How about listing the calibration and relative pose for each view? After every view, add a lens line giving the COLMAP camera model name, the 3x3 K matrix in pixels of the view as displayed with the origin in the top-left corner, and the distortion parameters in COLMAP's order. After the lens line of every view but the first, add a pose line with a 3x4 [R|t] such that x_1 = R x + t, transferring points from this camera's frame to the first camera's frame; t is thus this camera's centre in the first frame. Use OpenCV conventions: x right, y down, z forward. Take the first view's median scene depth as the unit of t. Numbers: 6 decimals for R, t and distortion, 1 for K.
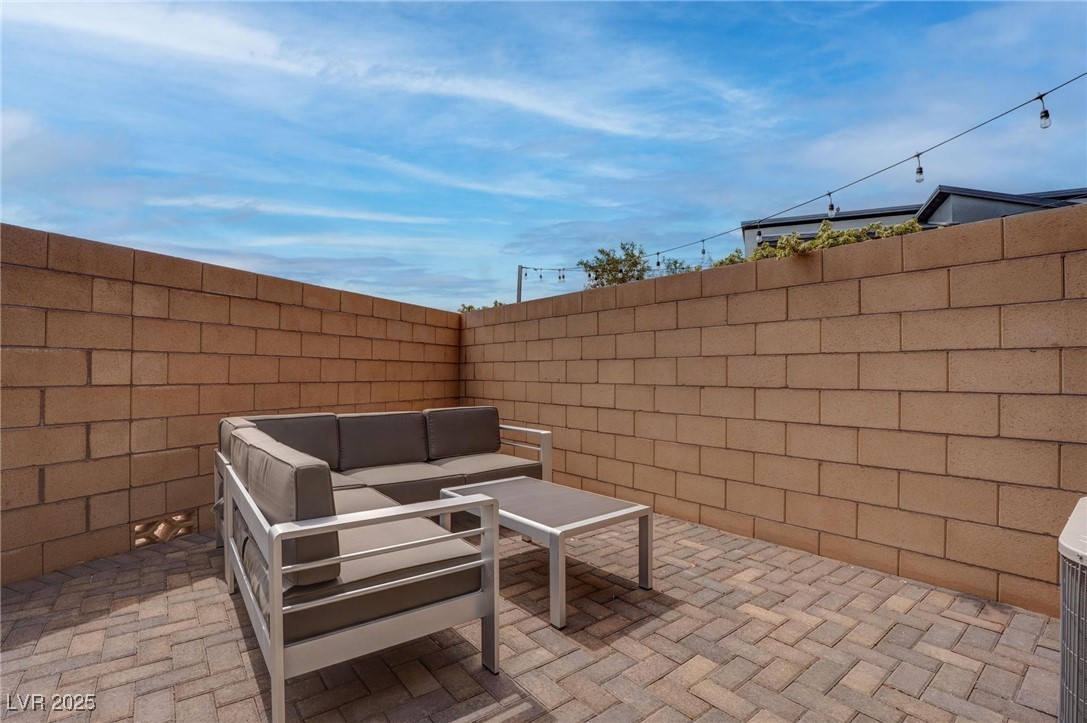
lens RADIAL K [[500.5, 0, 562.8], [0, 500.5, 373.2], [0, 0, 1]] dist [-0.051402, -0.000043]
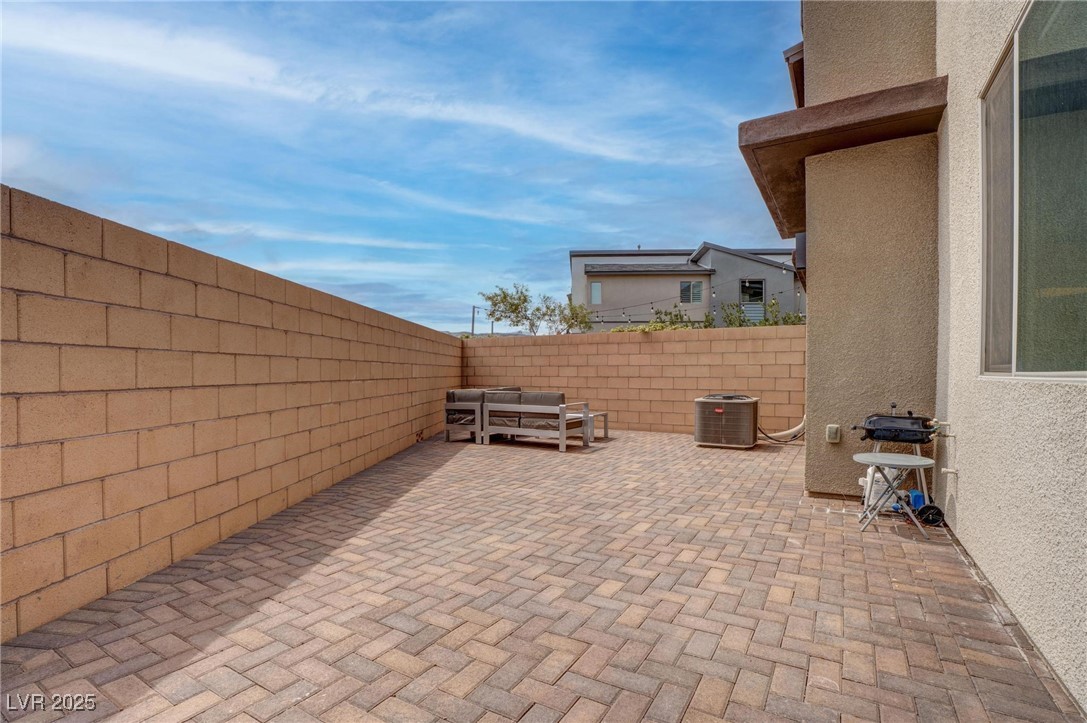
lens RADIAL K [[514.6, 0, 543.5], [0, 514.6, 361.5], [0, 0, 1]] dist [0.000078, -0.000016]
pose [[0.943715, 0.002473, 0.330750, -0.696598], [0.003664, 0.999833, -0.017930, -0.004924], [-0.330739, 0.018133, 0.943548, -1.076356]]
